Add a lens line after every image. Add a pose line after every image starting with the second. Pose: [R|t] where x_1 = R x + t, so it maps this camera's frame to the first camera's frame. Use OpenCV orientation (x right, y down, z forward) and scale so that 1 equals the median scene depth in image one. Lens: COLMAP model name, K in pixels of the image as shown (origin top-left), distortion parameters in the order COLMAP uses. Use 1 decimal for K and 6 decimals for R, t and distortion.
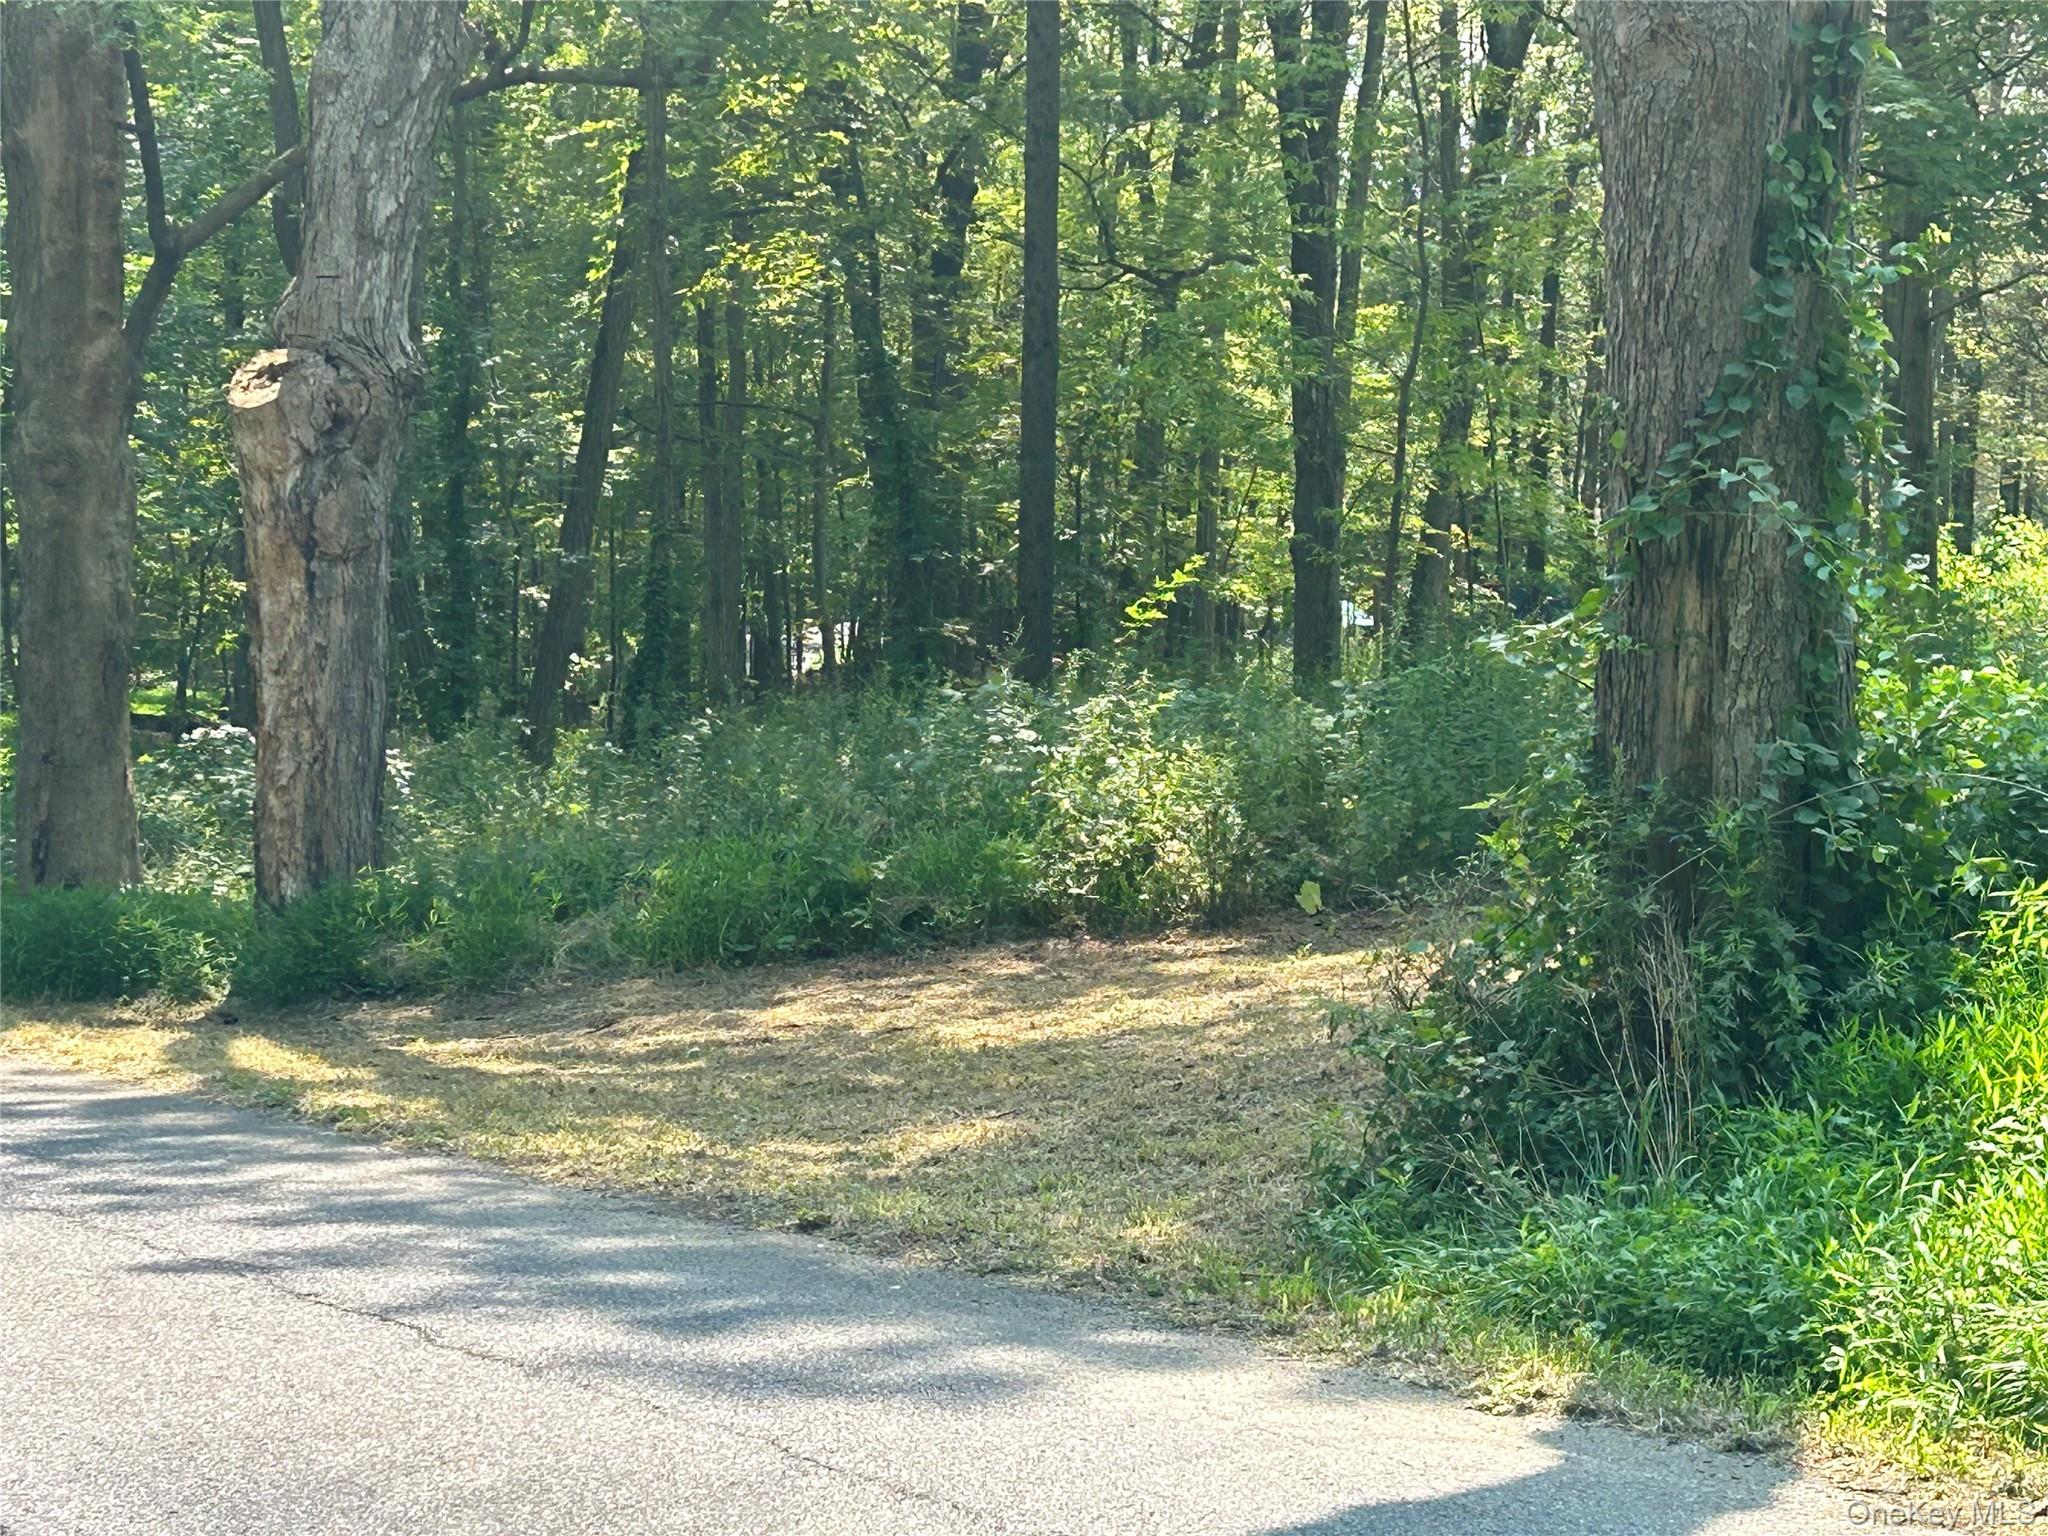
lens RADIAL K [[4564.3, 0, 982.6], [0, 4564.3, 772.1], [0, 0, 1]] dist [0.247350, -0.956148]
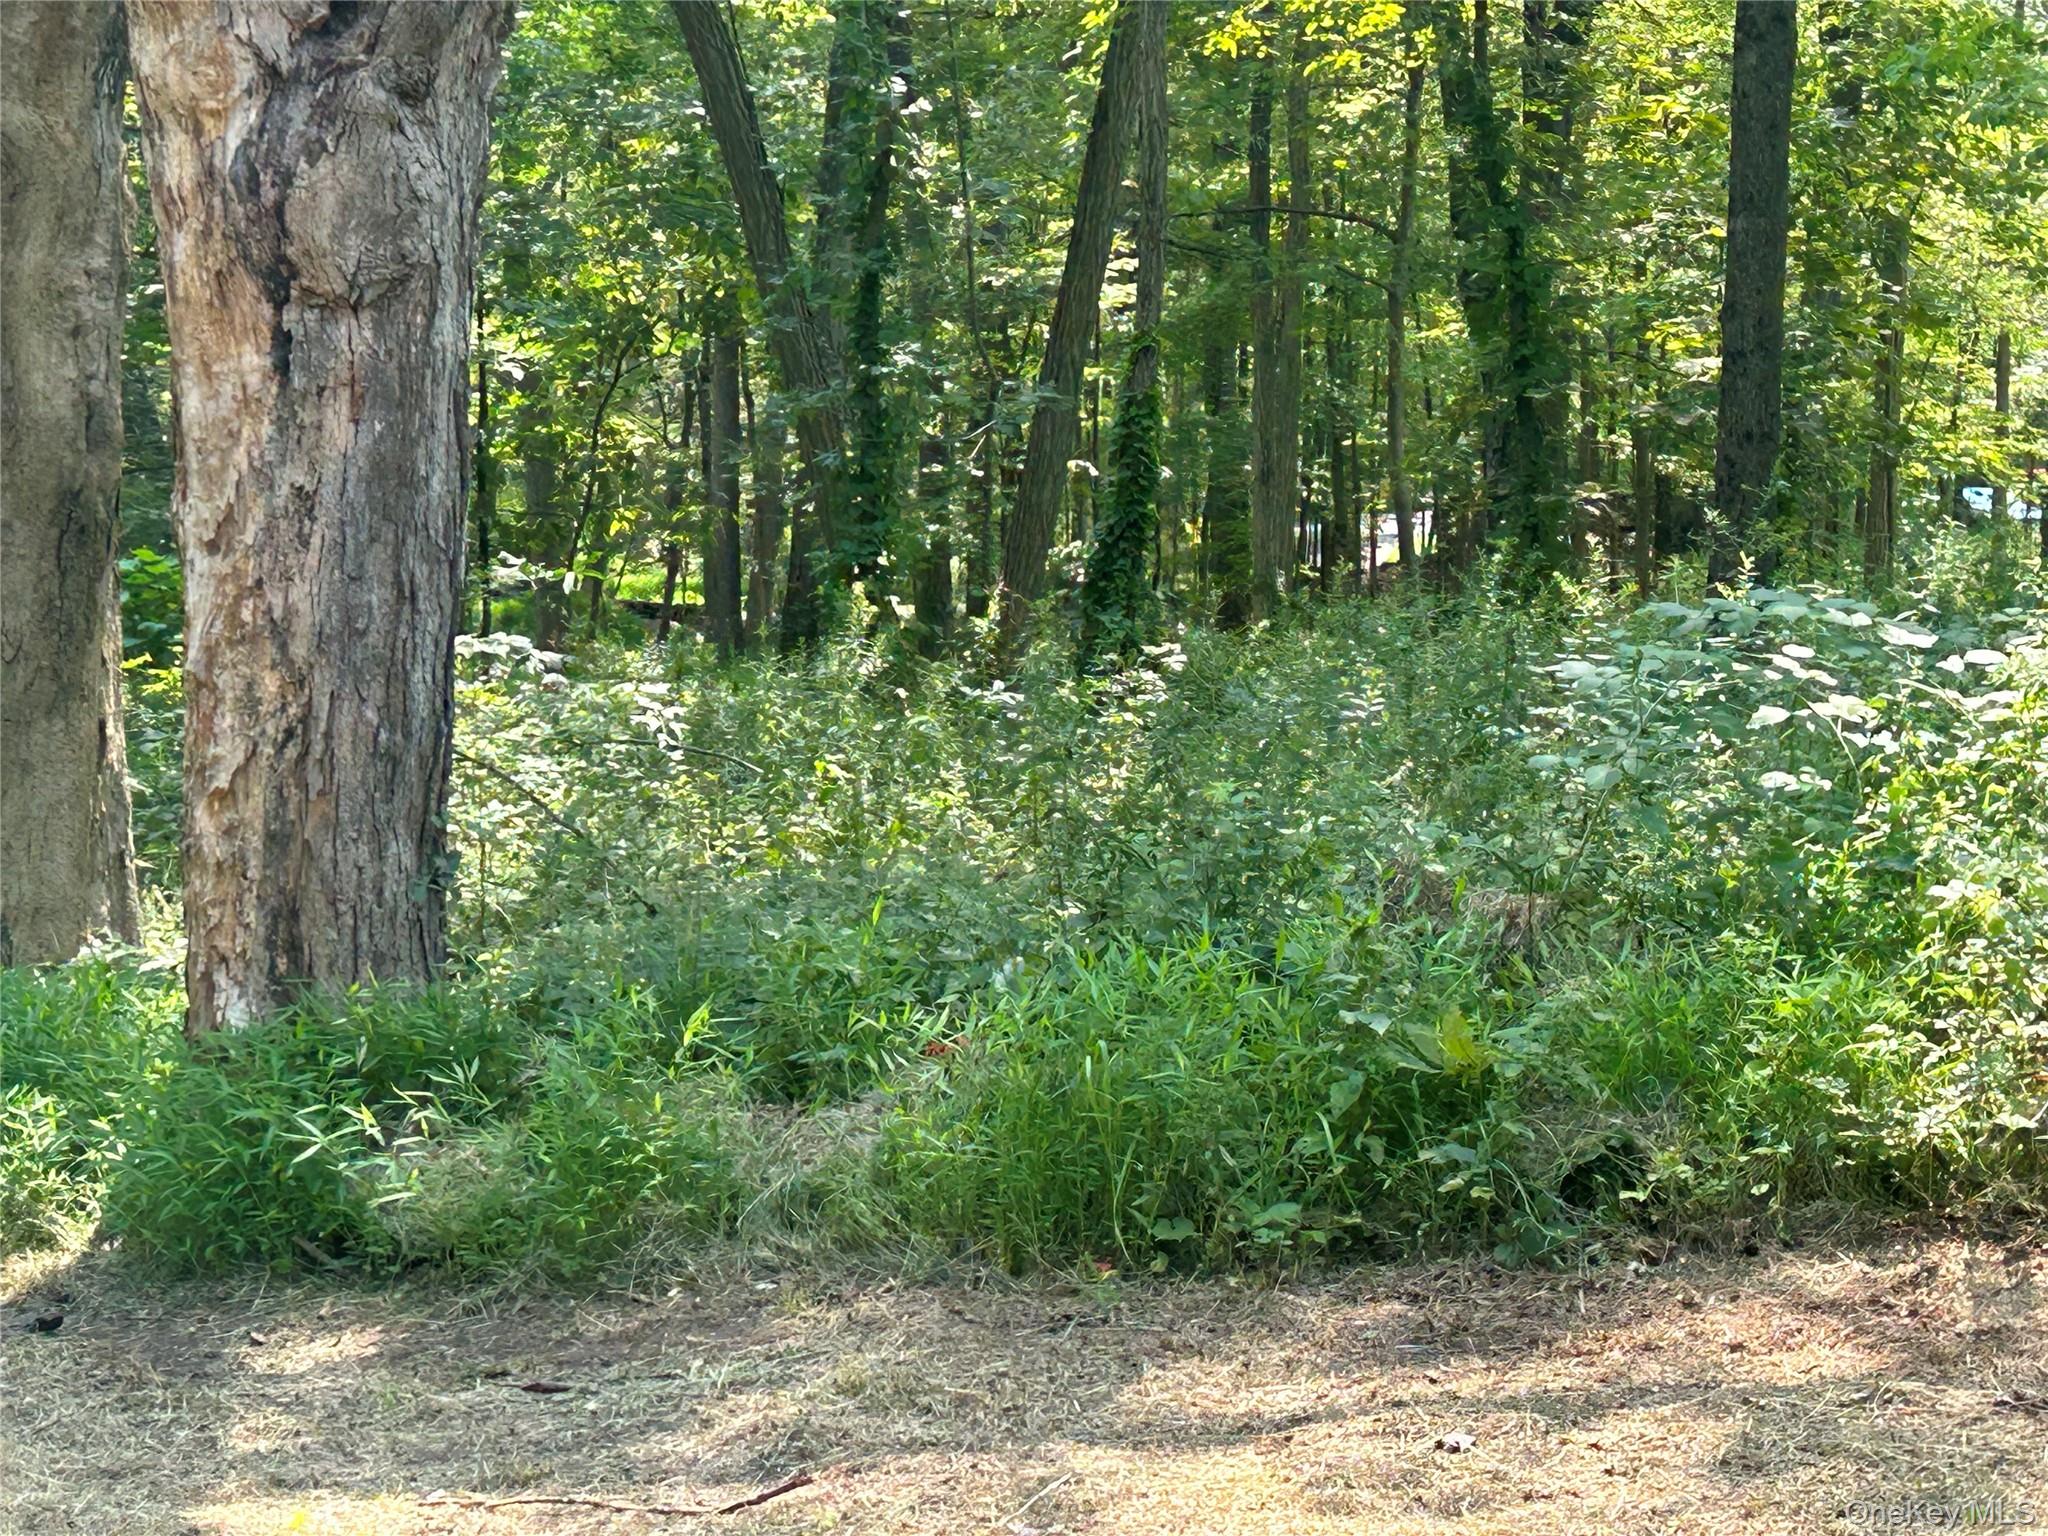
lens RADIAL K [[4888.2, 0, 1023.4], [0, 4888.2, 654.4], [0, 0, 1]] dist [0.306480, -0.195205]
pose [[0.993678, 0.013891, -0.111403, -0.018757], [-0.014295, 0.999894, -0.002831, -0.012601], [0.111351, 0.004406, 0.993771, 0.608979]]
